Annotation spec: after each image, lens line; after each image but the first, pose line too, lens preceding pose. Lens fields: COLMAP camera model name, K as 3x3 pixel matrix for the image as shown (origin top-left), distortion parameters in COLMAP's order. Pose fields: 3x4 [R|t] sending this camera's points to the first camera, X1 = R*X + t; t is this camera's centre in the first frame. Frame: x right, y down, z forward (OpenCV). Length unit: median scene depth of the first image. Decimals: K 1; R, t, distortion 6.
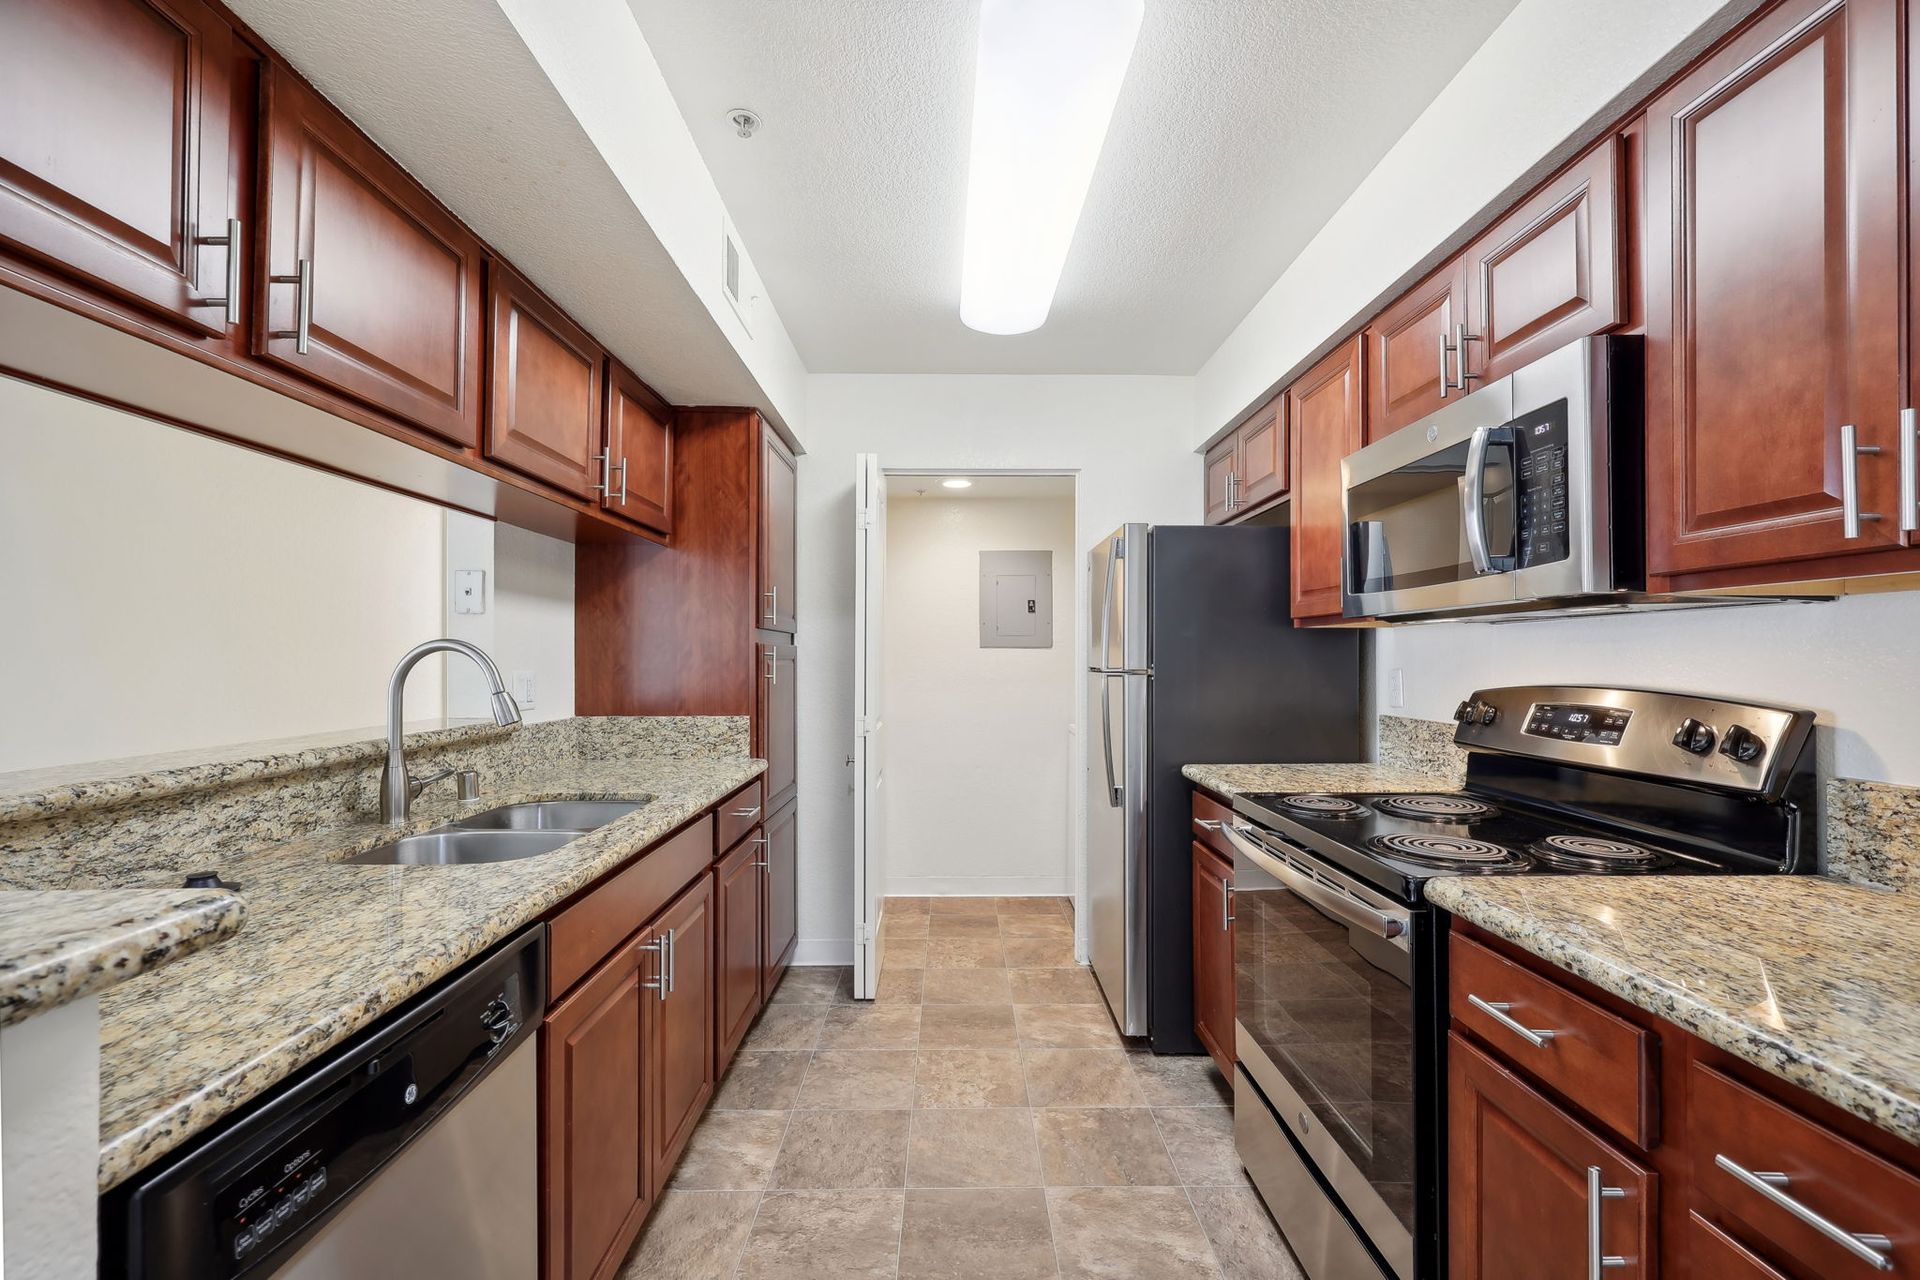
lens RADIAL K [[787.5, 0, 959.1], [0, 787.5, 654.5], [0, 0, 1]] dist [-0.001462, 0.001810]
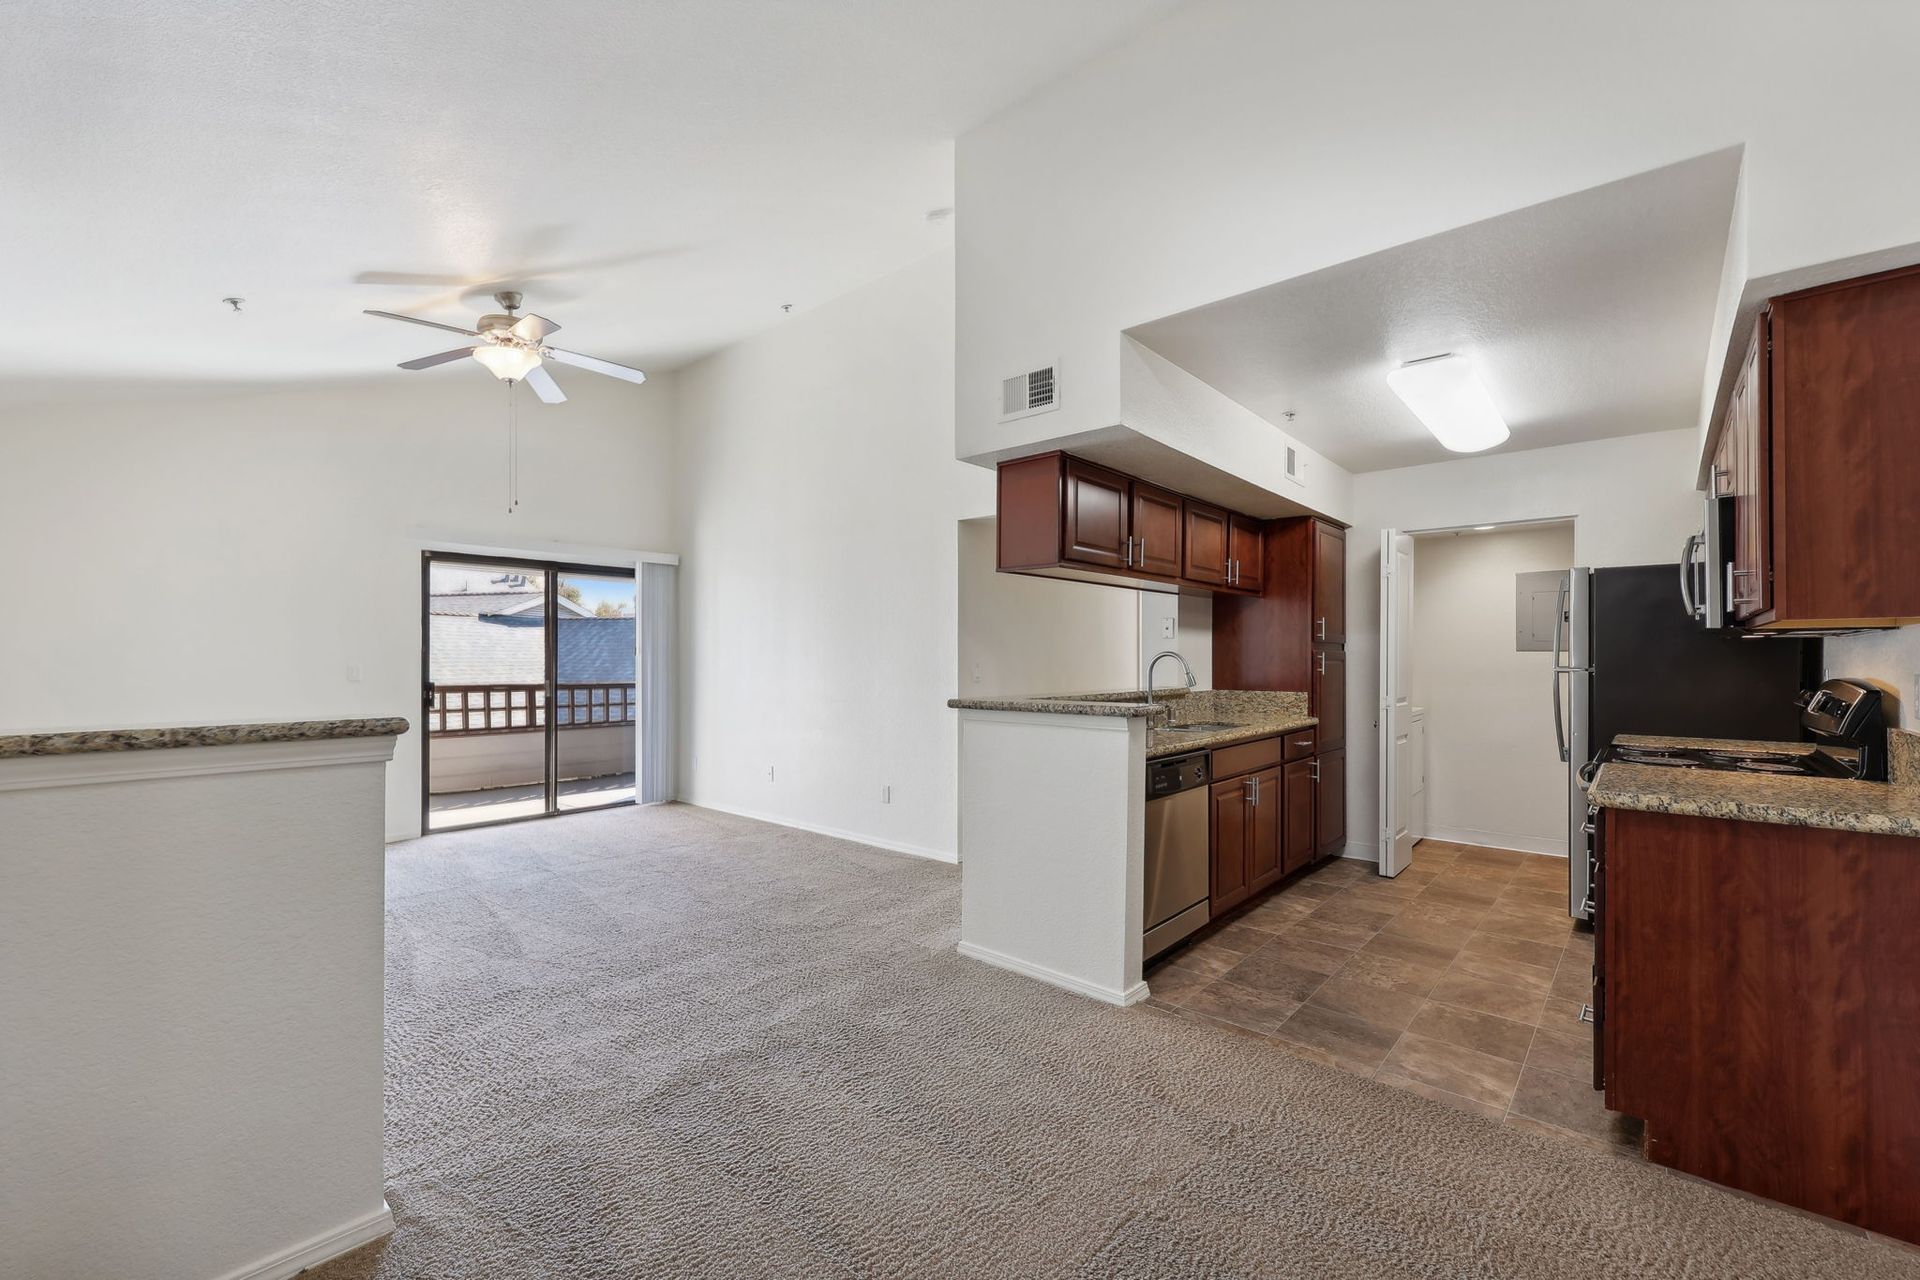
lens RADIAL K [[787.5, 0, 962.5], [0, 787.5, 655.5], [0, 0, 1]] dist [-0.001462, 0.001810]
pose [[0.738985, 0.000292, -0.673722, 0.351982], [0.001233, 0.999998, 0.001787, -0.007786], [0.673721, -0.002152, 0.738983, -0.823321]]
